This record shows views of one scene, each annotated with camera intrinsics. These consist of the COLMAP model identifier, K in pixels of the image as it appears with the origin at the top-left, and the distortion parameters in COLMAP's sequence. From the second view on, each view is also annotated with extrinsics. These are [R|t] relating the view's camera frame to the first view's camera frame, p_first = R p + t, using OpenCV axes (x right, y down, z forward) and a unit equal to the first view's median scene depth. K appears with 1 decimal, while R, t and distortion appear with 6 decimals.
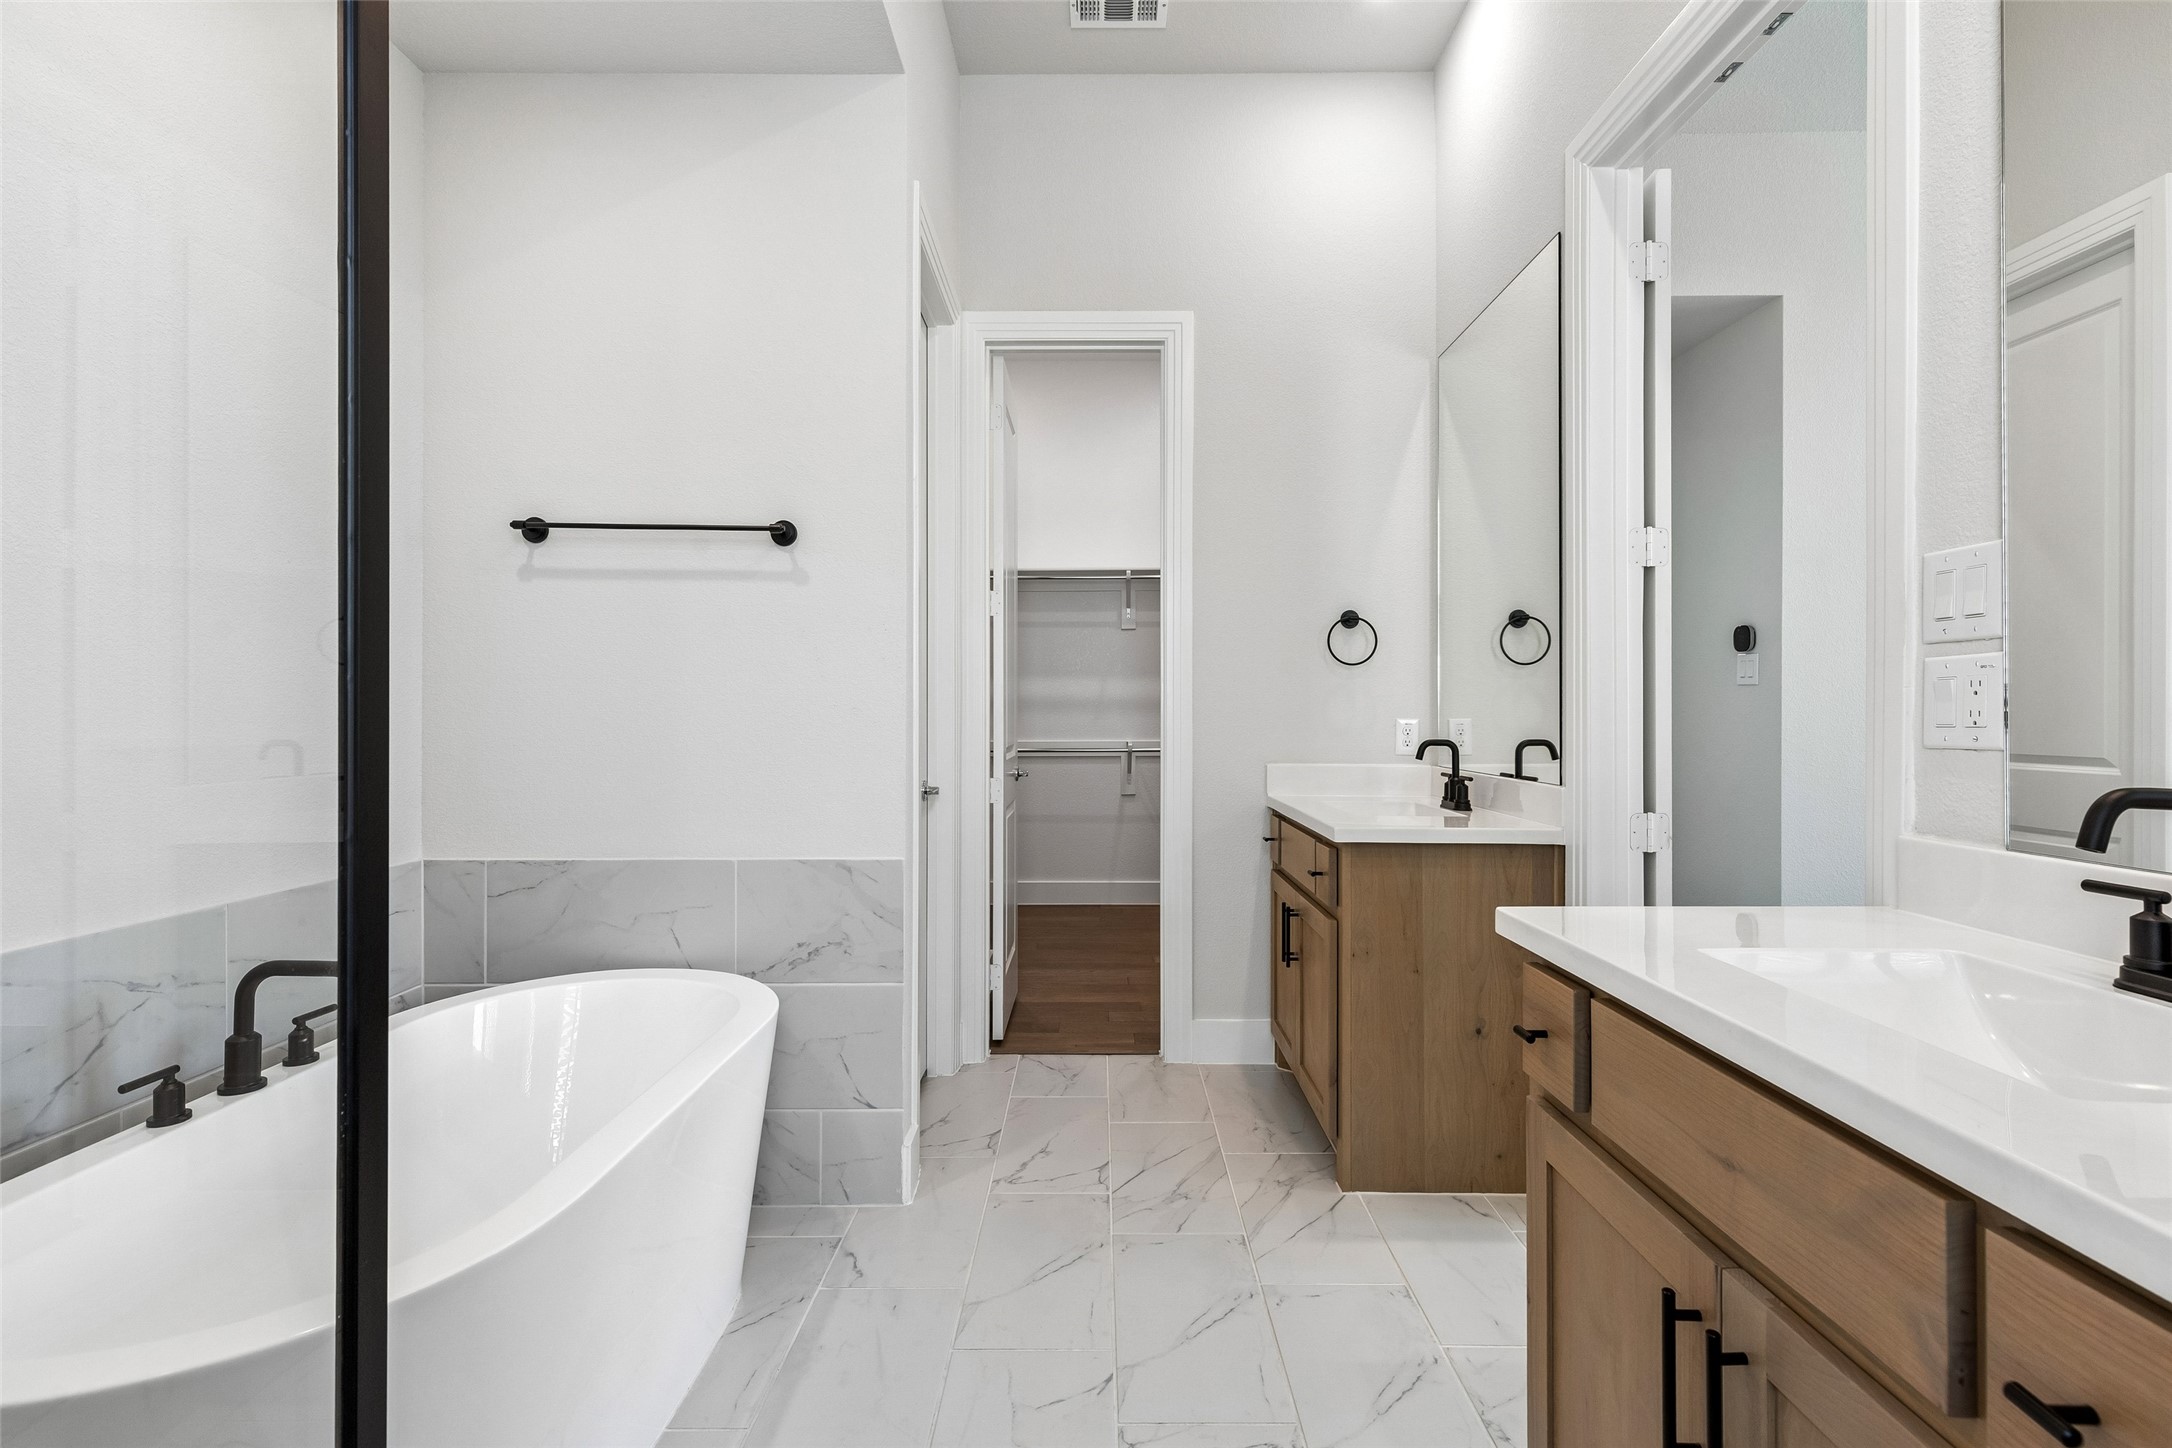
lens RADIAL K [[990.9, 0, 1088.2], [0, 990.9, 721.2], [0, 0, 1]] dist [0.009823, 0.000421]
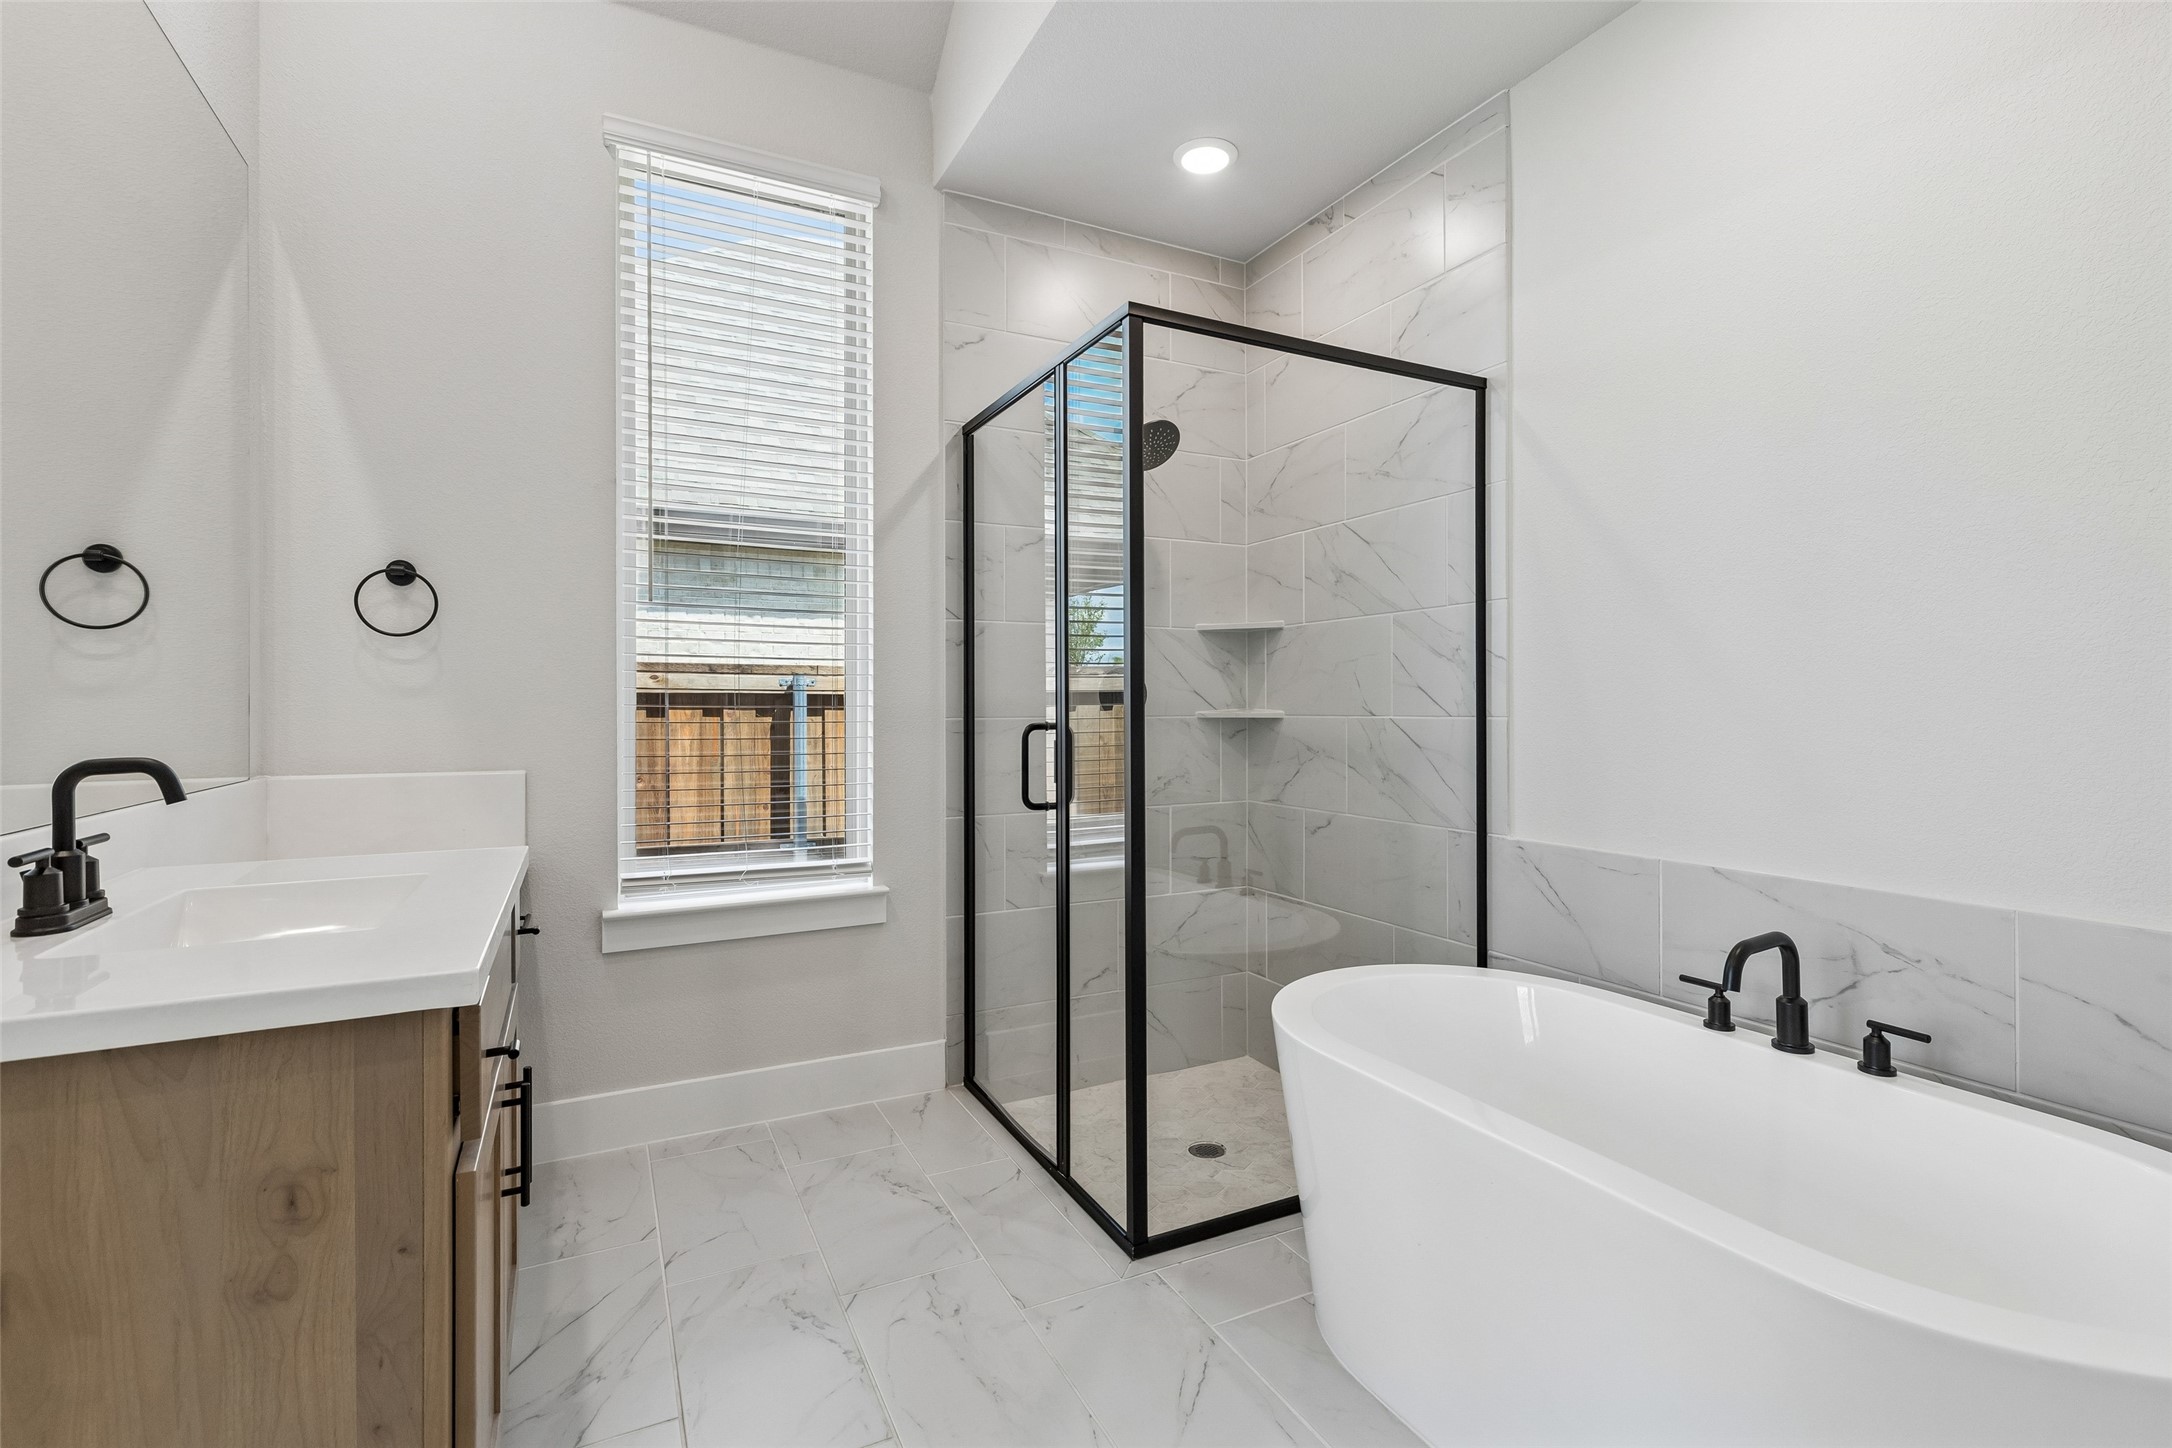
lens RADIAL K [[990.9, 0, 1096.2], [0, 990.9, 701.6], [0, 0, 1]] dist [0.009823, 0.000421]
pose [[-0.888907, -0.005708, -0.458052, 0.209080], [-0.006797, 0.999977, 0.000731, 0.003989], [0.458037, 0.003763, -0.888925, 1.139231]]
